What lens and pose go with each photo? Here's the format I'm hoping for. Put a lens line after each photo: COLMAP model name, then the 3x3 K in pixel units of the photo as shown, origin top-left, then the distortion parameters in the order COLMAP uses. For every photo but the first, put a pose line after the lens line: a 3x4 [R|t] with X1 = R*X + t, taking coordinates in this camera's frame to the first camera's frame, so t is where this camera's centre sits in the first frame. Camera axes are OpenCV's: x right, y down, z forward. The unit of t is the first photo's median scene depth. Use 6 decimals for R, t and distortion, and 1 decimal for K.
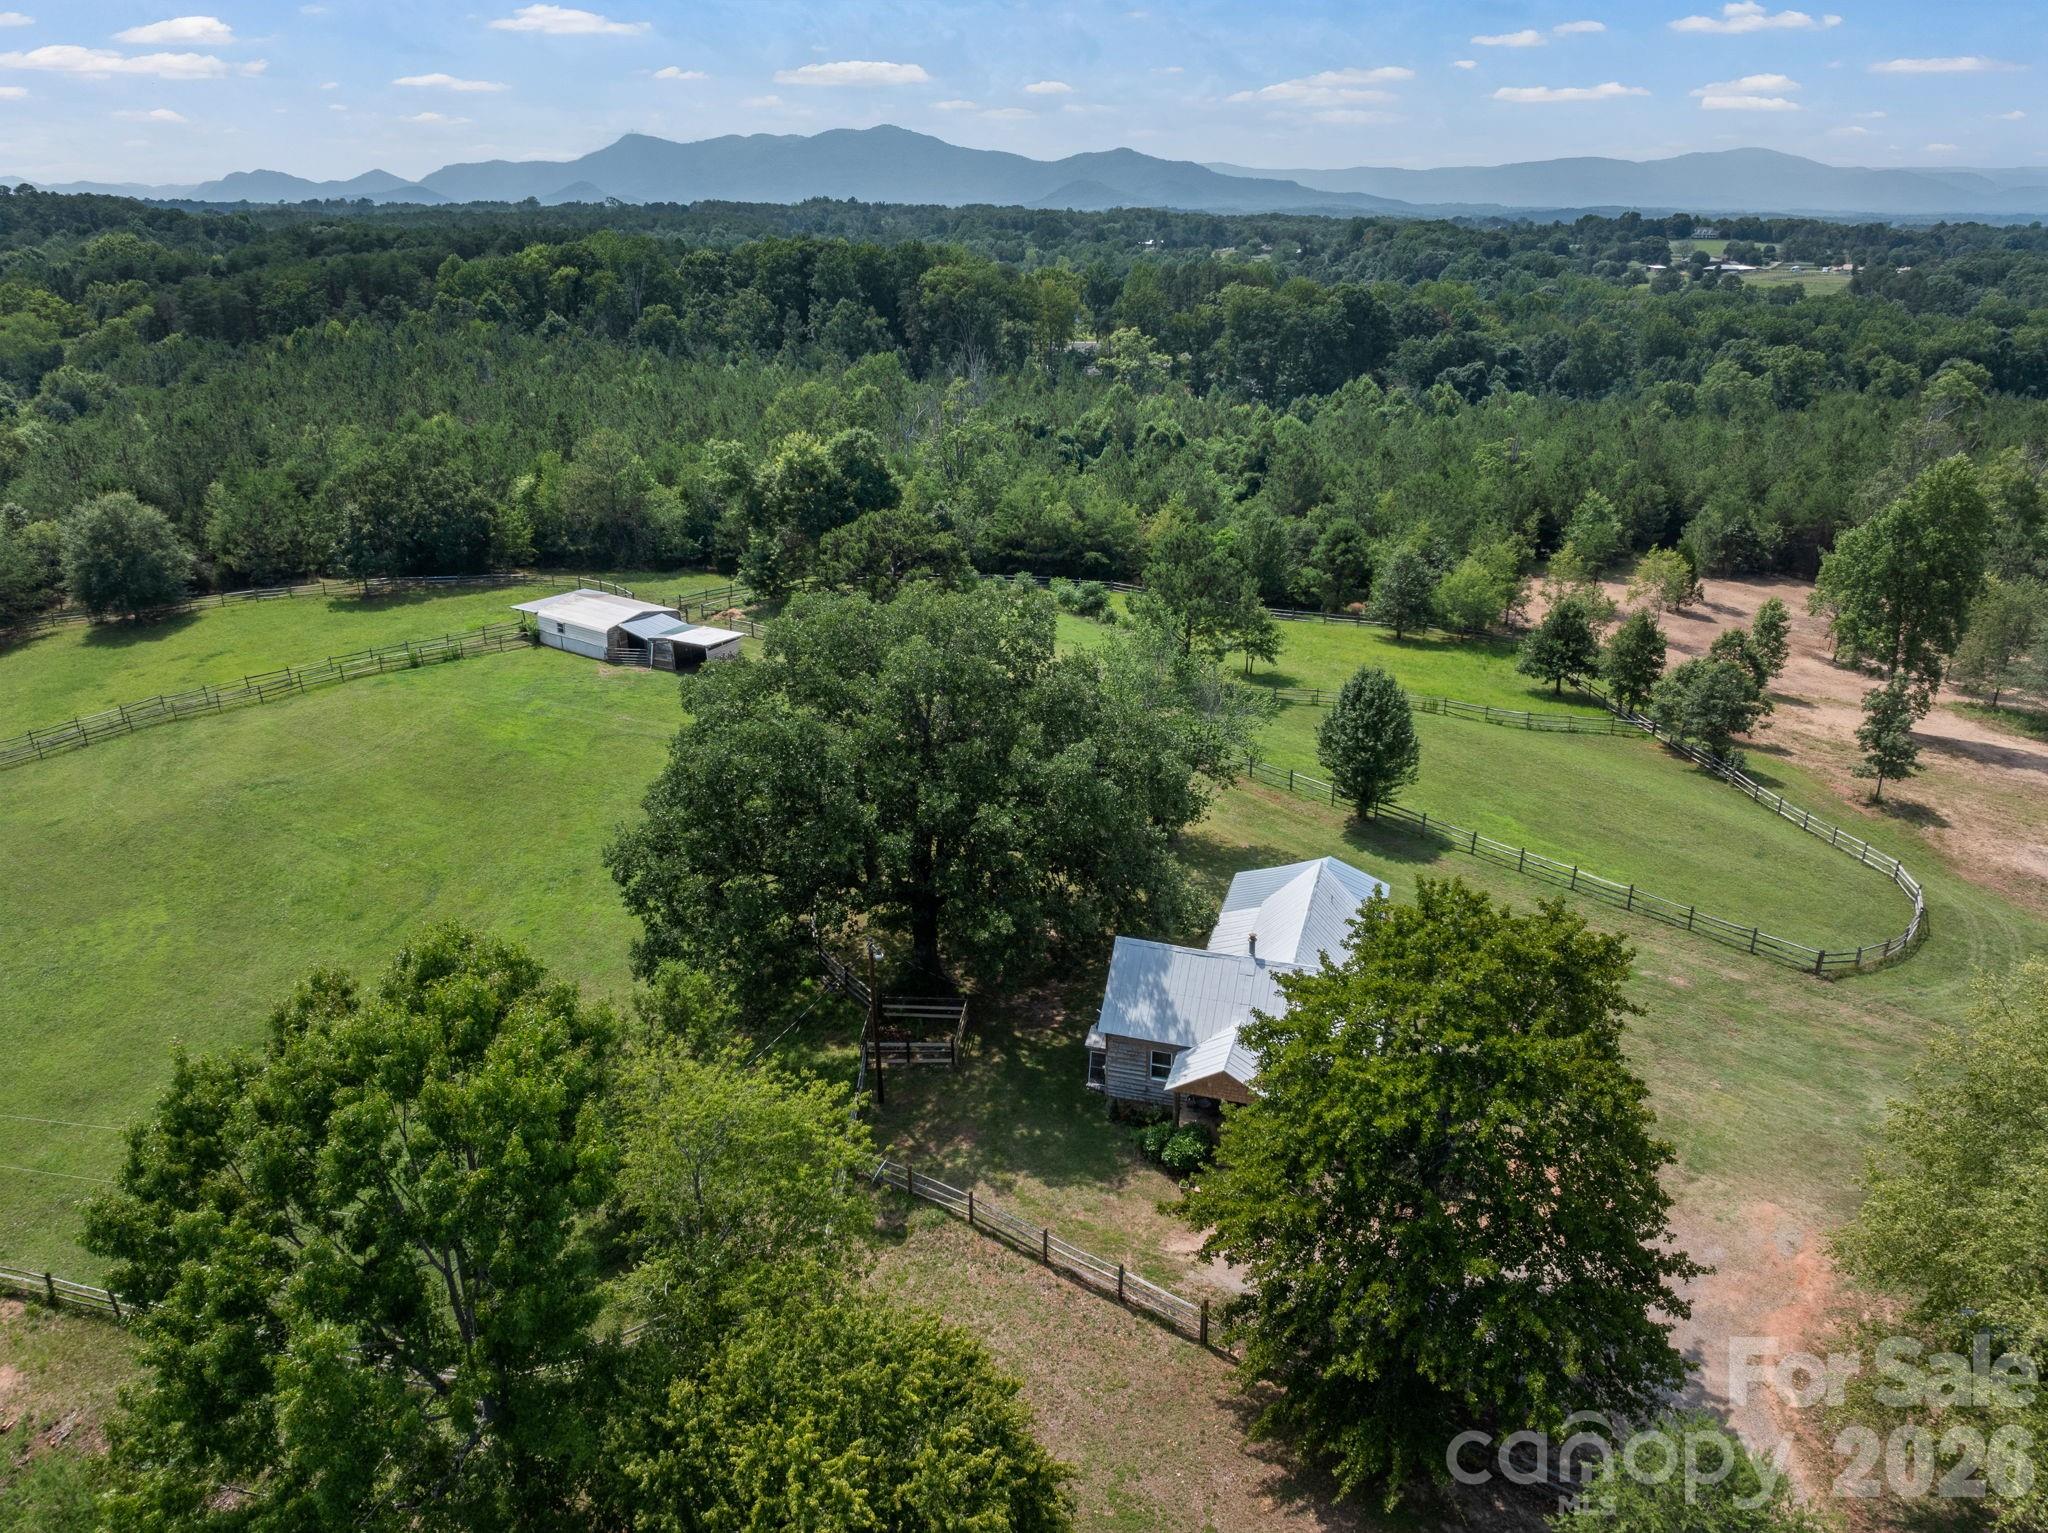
lens RADIAL K [[1438.3, 0, 1030.8], [0, 1438.3, 766.9], [0, 0, 1]] dist [-0.035457, -0.005868]
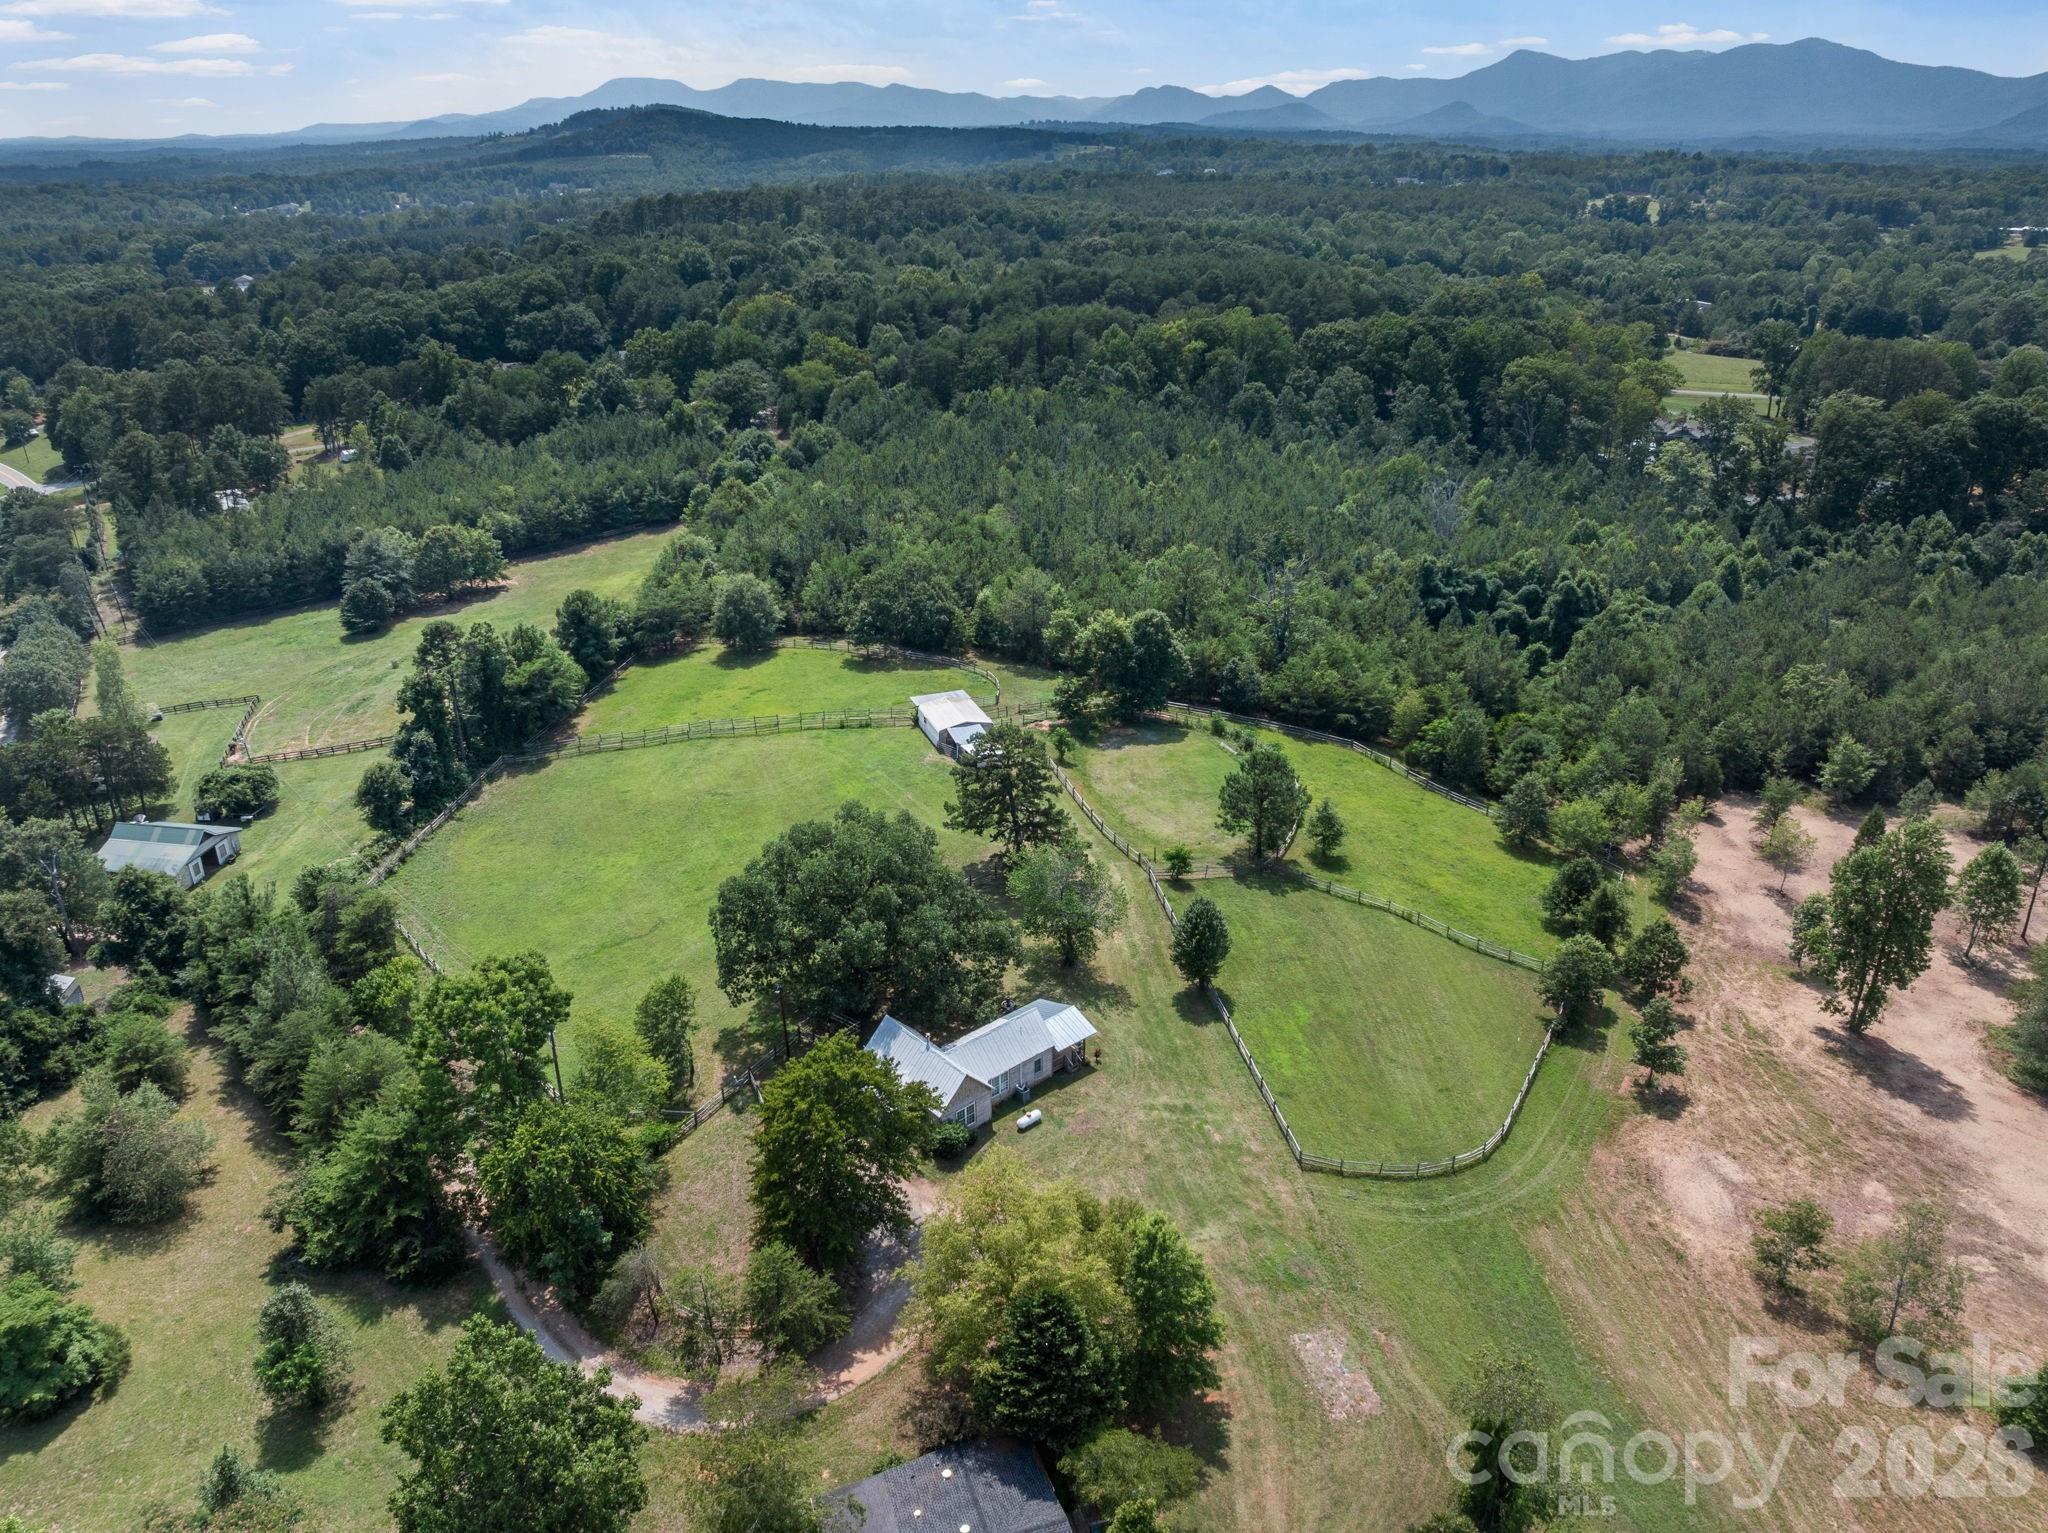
lens RADIAL K [[1439.3, 0, 1024.0], [0, 1439.3, 766.5], [0, 0, 1]] dist [-0.049521, 0.009764]
pose [[0.846952, 0.215495, -0.486039, 0.529089], [-0.189671, 0.976490, 0.102433, -0.220258], [0.496686, 0.005432, 0.867913, -0.318771]]
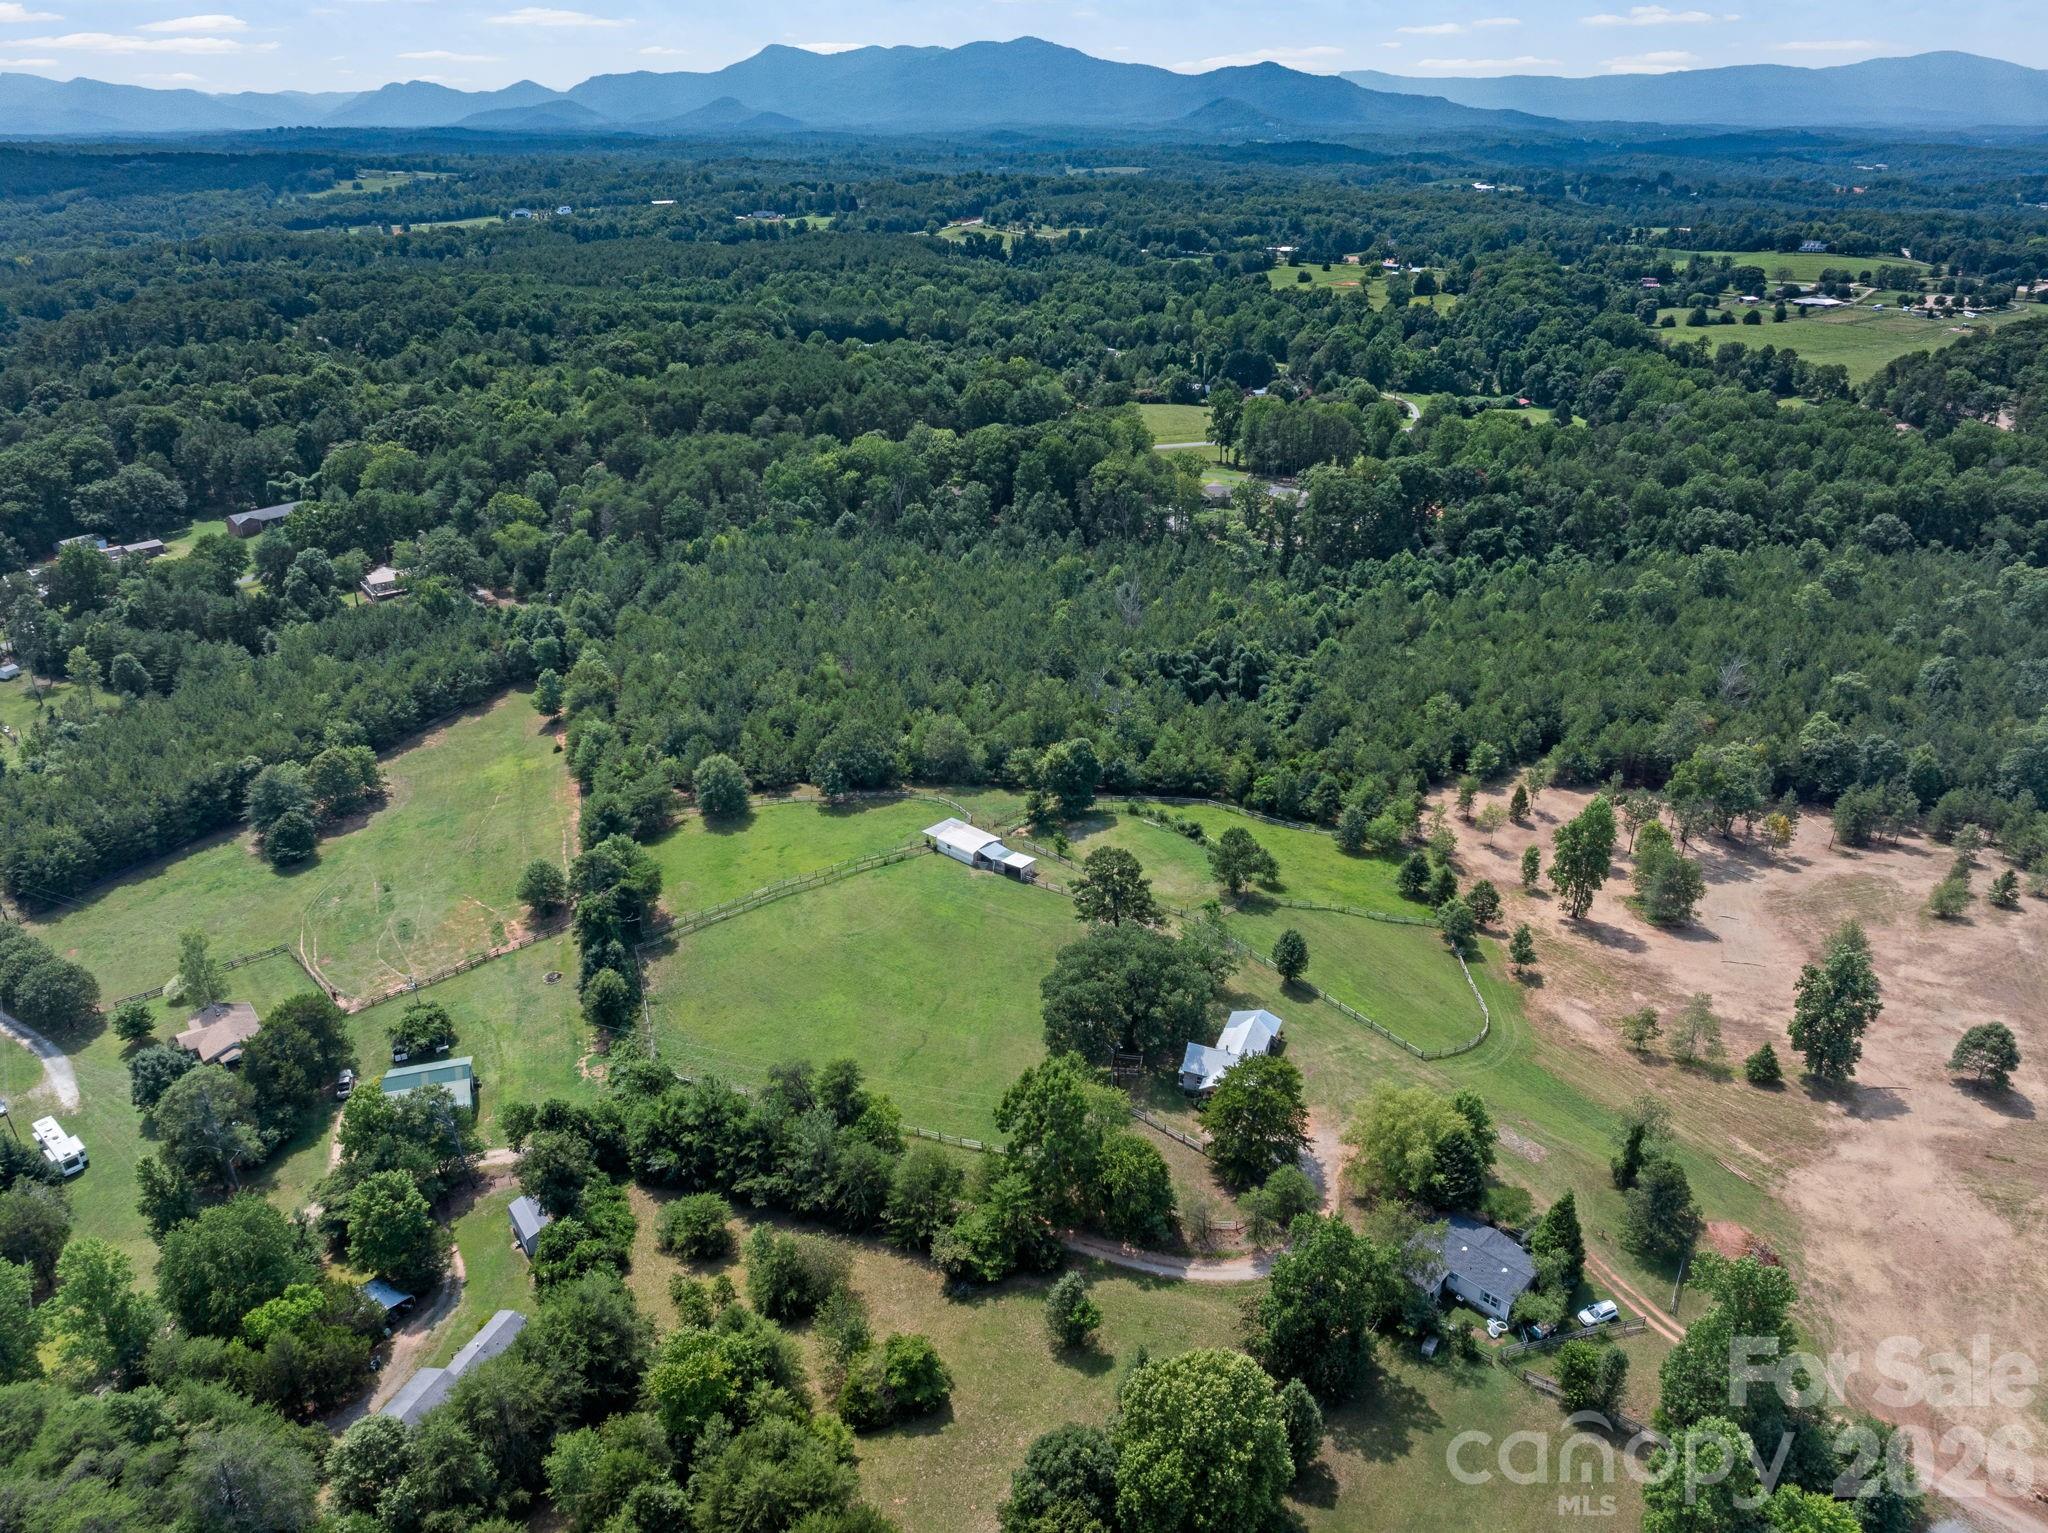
lens RADIAL K [[1438.3, 0, 1030.8], [0, 1438.3, 766.9], [0, 0, 1]] dist [-0.035457, -0.005868]
pose [[0.996007, 0.038163, -0.080712, -0.029551], [-0.033418, 0.997678, 0.059340, -0.336508], [0.082789, -0.056406, 0.994970, -1.110683]]
